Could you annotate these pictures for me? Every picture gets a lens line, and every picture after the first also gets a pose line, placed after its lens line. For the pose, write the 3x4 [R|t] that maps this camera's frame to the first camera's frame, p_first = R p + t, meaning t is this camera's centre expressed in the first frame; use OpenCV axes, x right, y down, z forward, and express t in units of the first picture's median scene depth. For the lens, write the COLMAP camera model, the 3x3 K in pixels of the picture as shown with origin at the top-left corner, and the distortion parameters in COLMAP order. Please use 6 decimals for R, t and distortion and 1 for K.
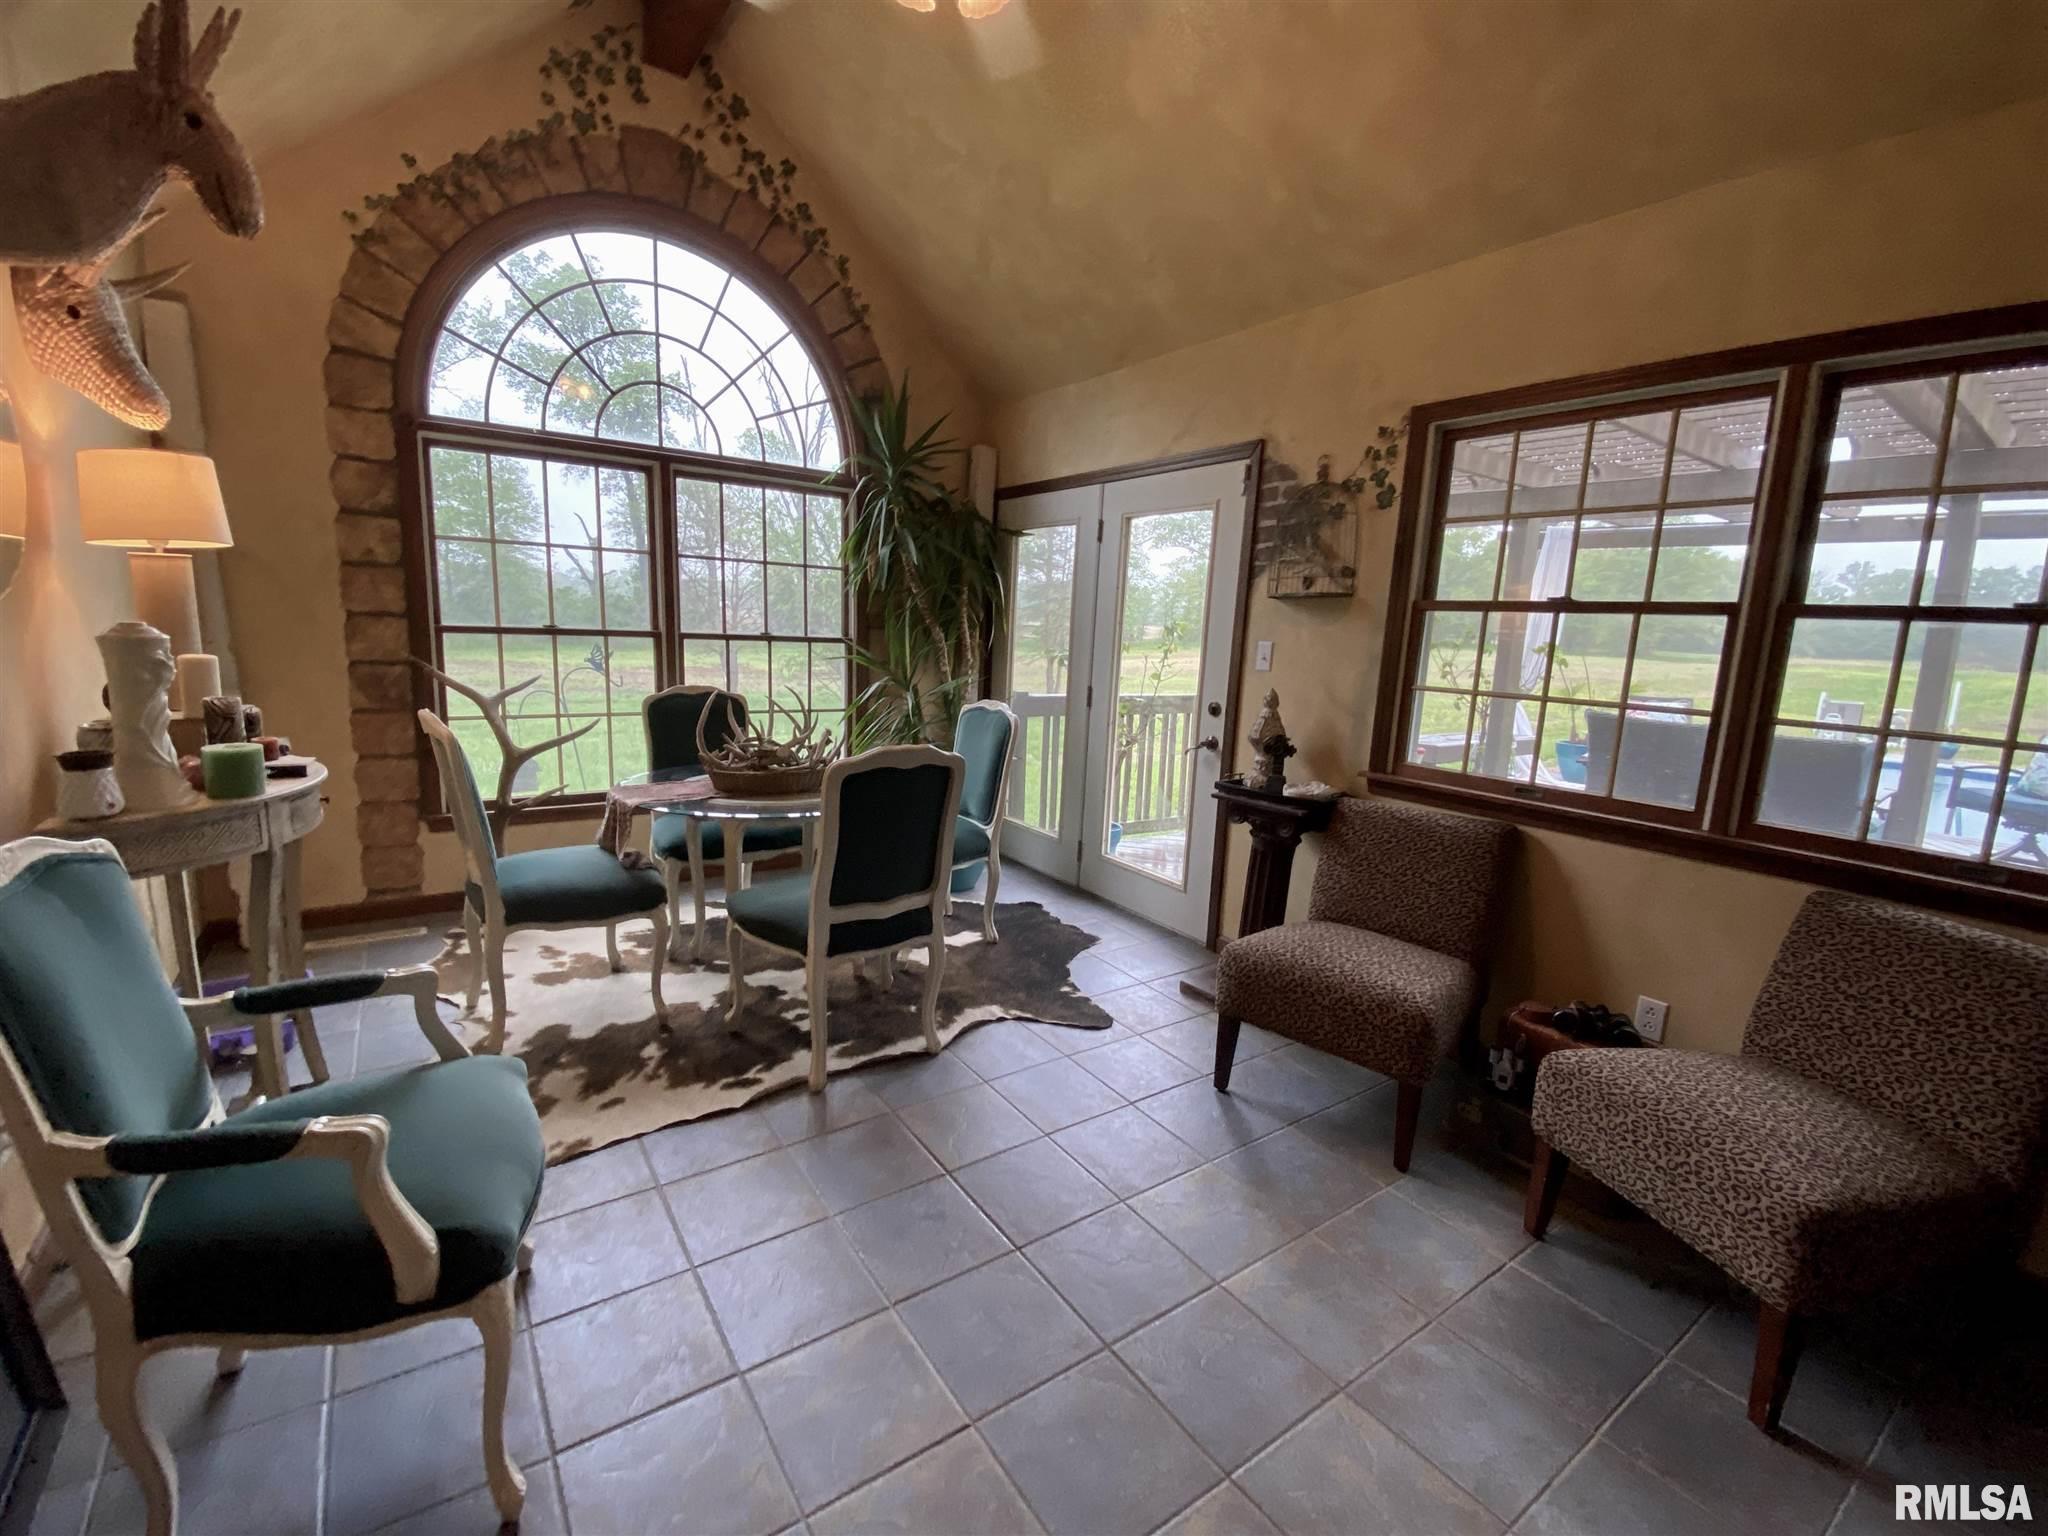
lens RADIAL K [[850.7, 0, 1024.0], [0, 850.7, 768.0], [0, 0, 1]] dist [0.025414, -0.023296]
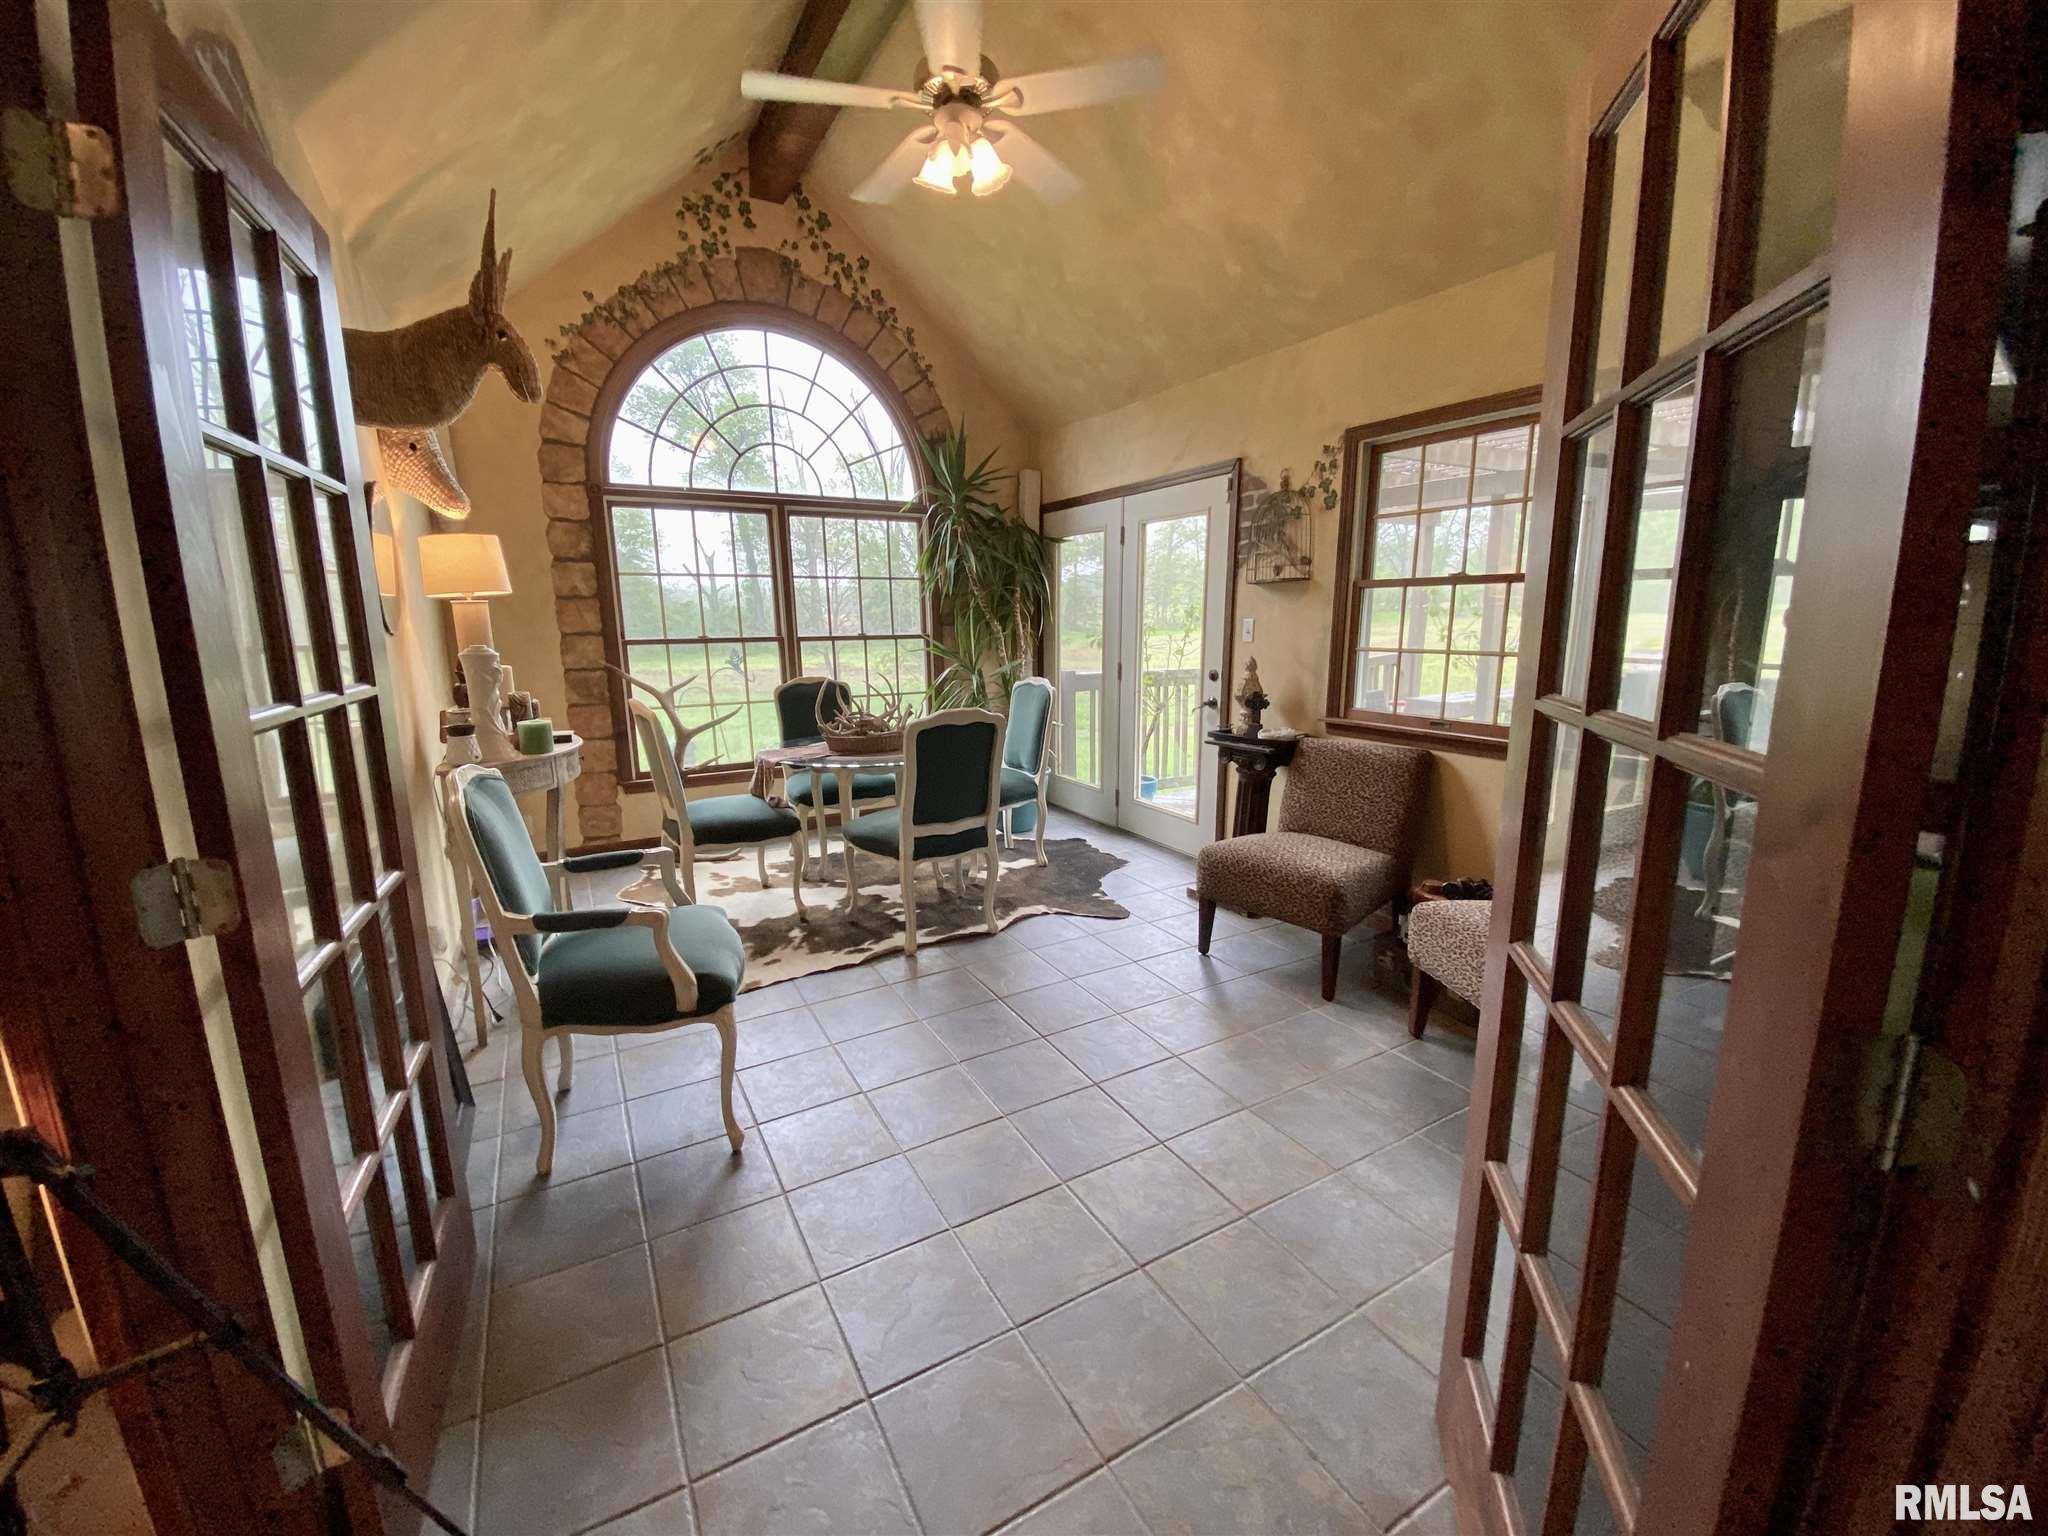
lens RADIAL K [[842.5, 0, 1035.6], [0, 842.5, 777.5], [0, 0, 1]] dist [0.026786, -0.025594]
pose [[0.994298, -0.035672, -0.100489, 0.088003], [0.038082, 0.999029, 0.022169, 0.045942], [0.099600, -0.025870, 0.994691, -0.277619]]
